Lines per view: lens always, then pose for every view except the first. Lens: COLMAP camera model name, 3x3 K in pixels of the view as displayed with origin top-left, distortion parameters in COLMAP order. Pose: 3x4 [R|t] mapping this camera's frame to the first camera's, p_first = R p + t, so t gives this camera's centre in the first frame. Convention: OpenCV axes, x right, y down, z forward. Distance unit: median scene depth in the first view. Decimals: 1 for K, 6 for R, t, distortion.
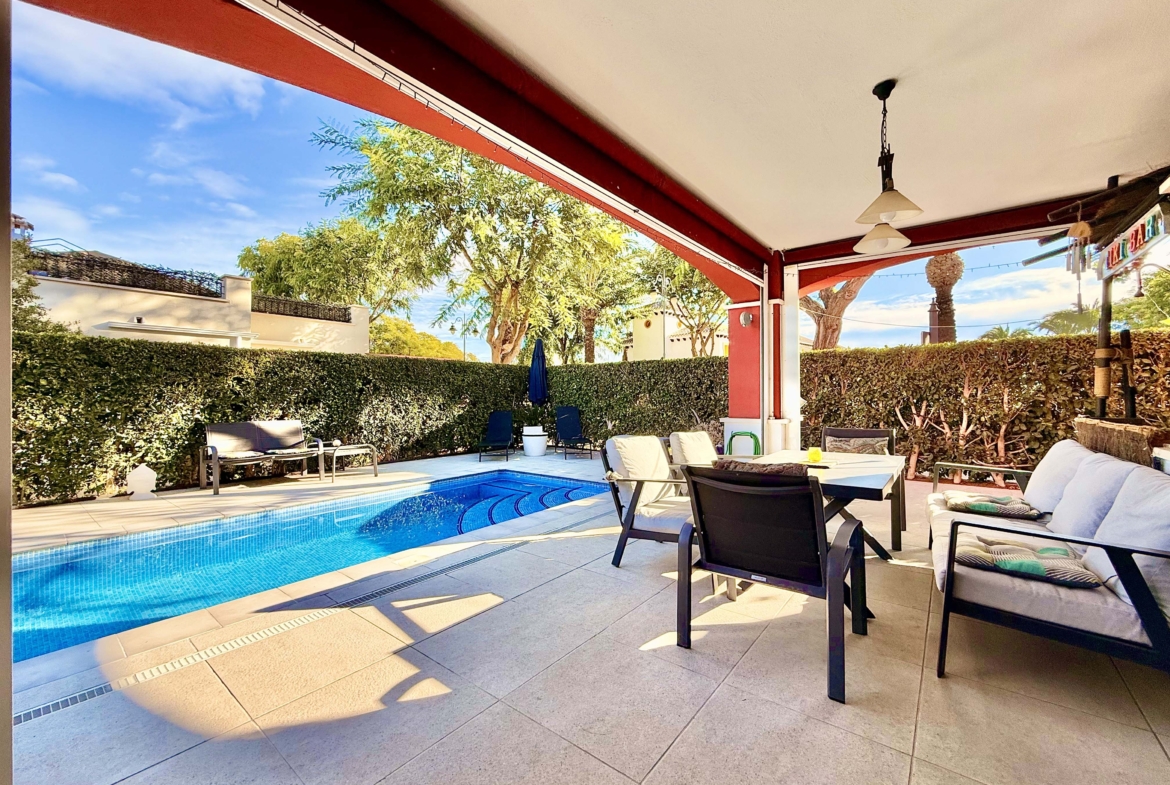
lens RADIAL K [[465.9, 0, 584.6], [0, 465.9, 390.8], [0, 0, 1]] dist [0.000104, -0.000525]
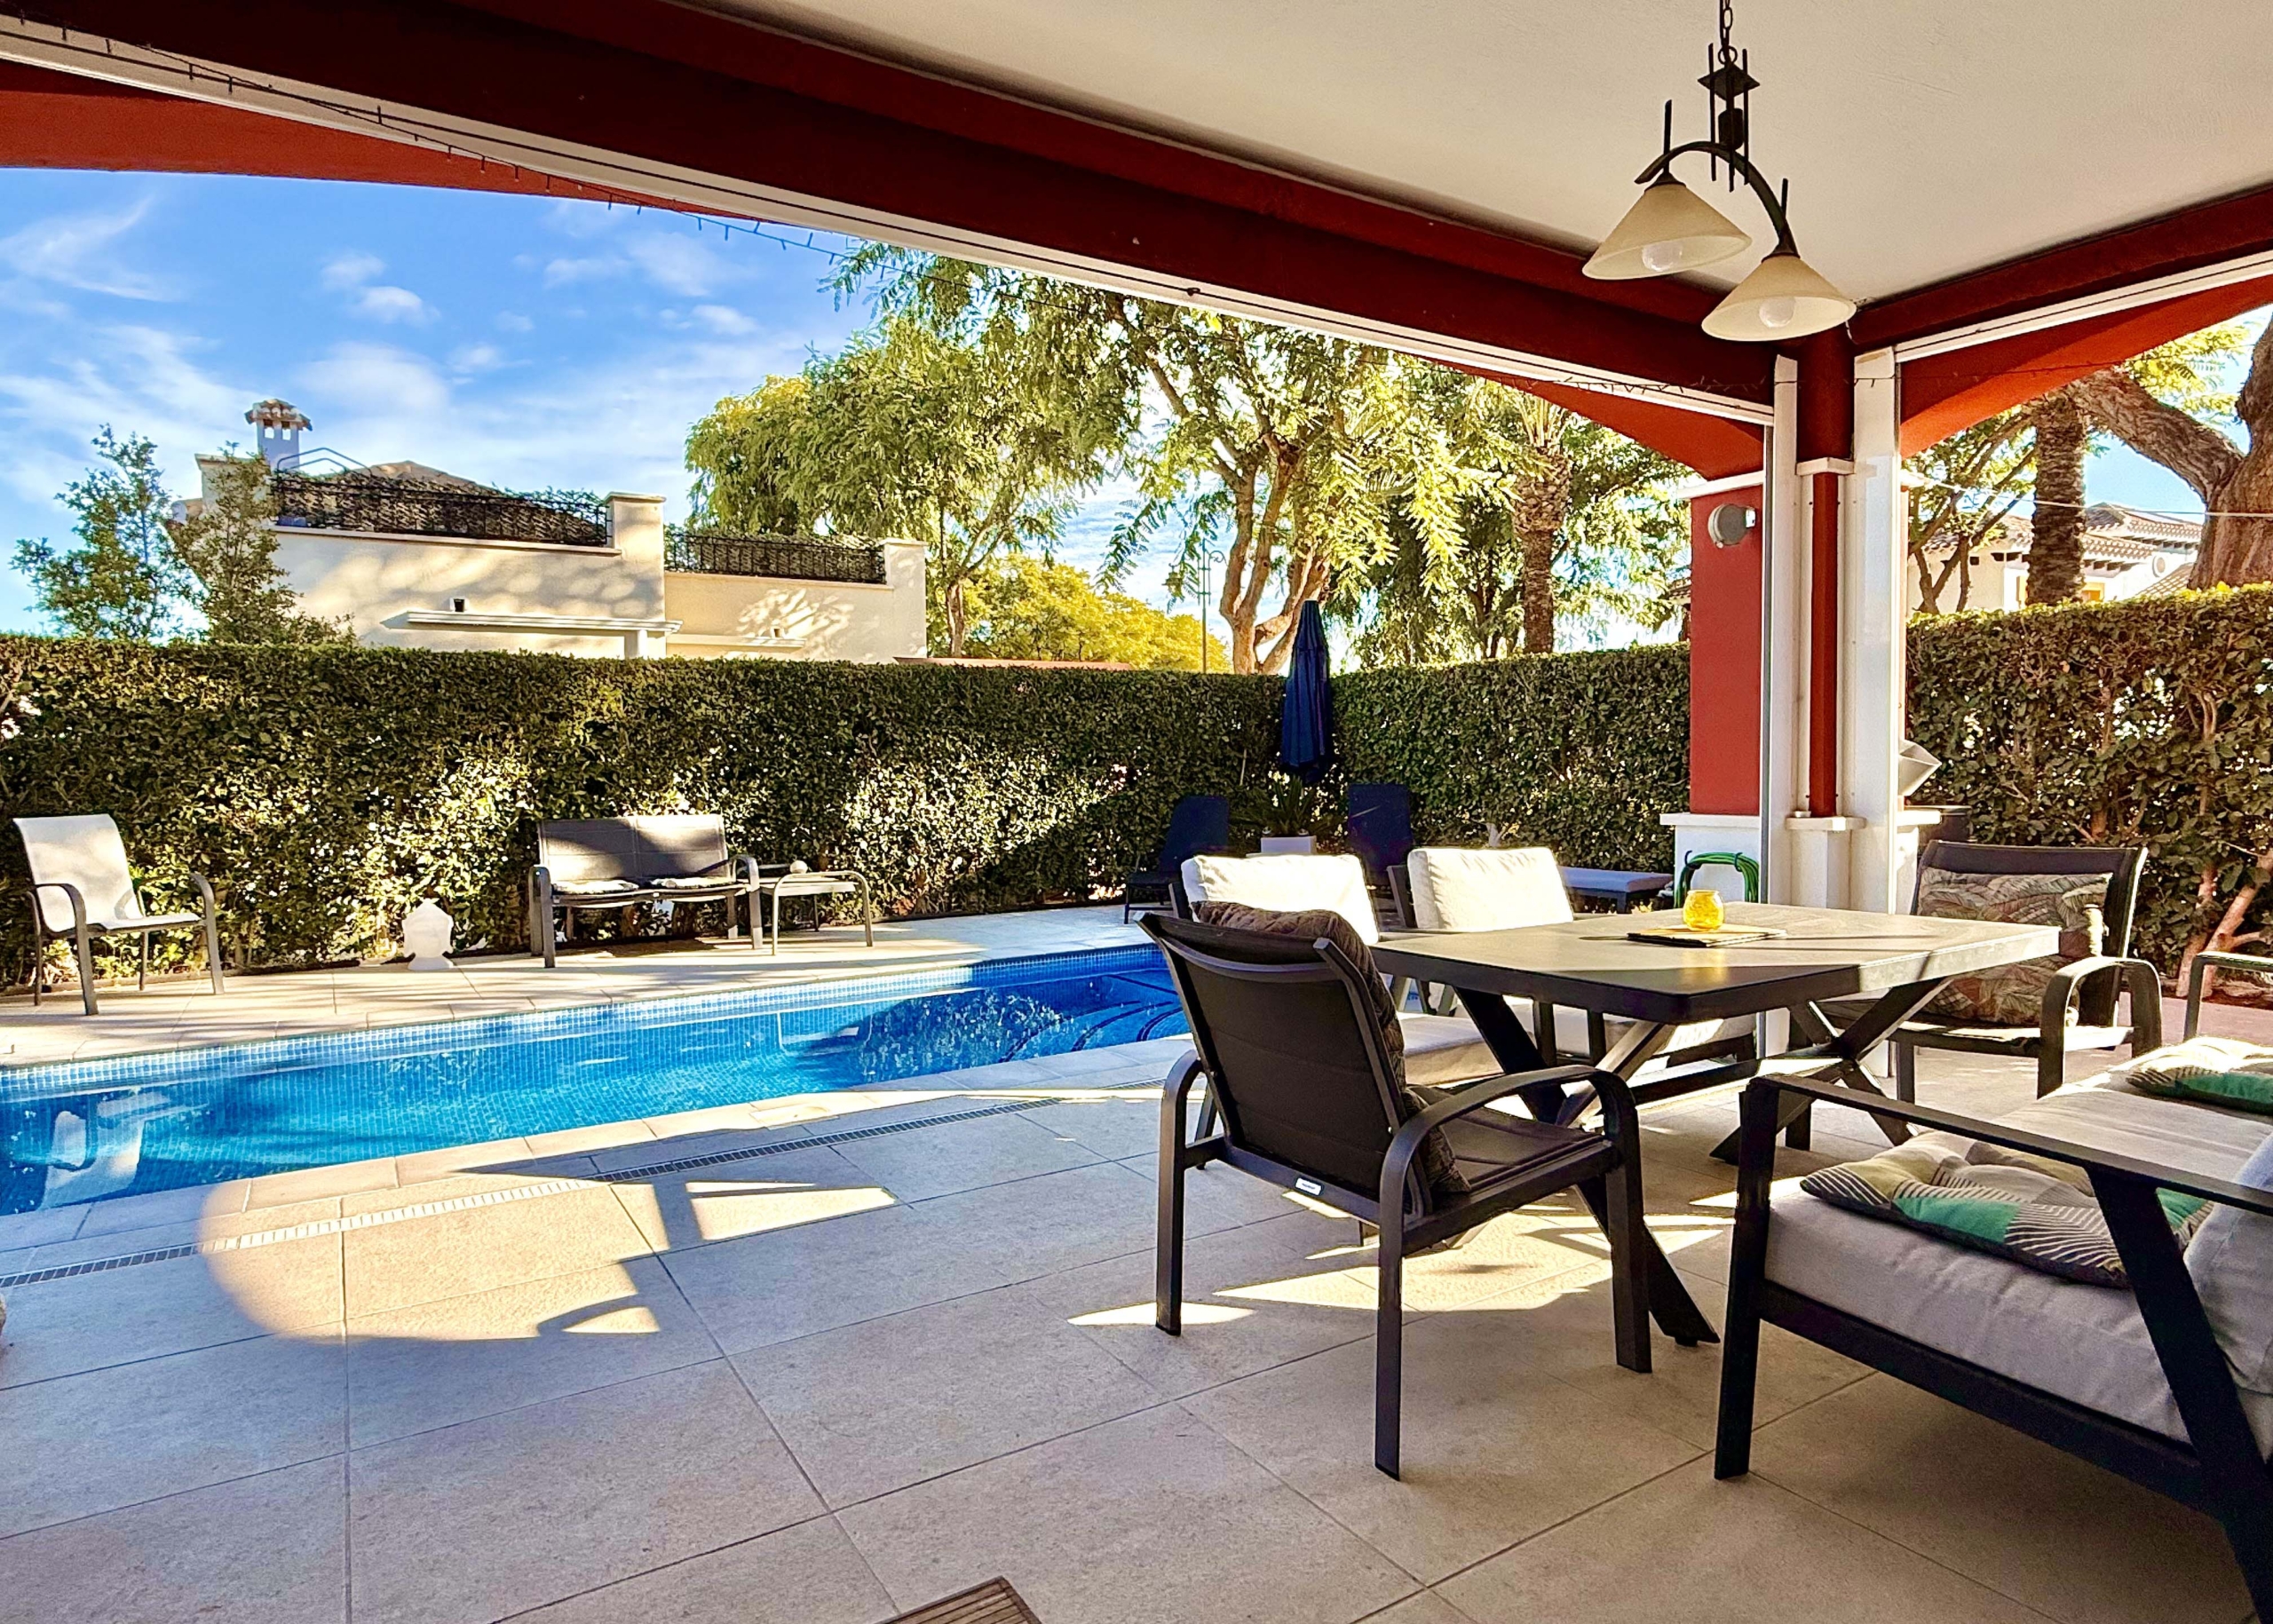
lens RADIAL K [[1295.8, 0, 1138.2], [0, 1295.8, 811.1], [0, 0, 1]] dist [0.000512, -0.002681]
pose [[0.943030, 0.004950, -0.332670, 0.220518], [0.012488, 0.998658, 0.050261, 0.002216], [0.332472, -0.051552, 0.941703, -0.045385]]
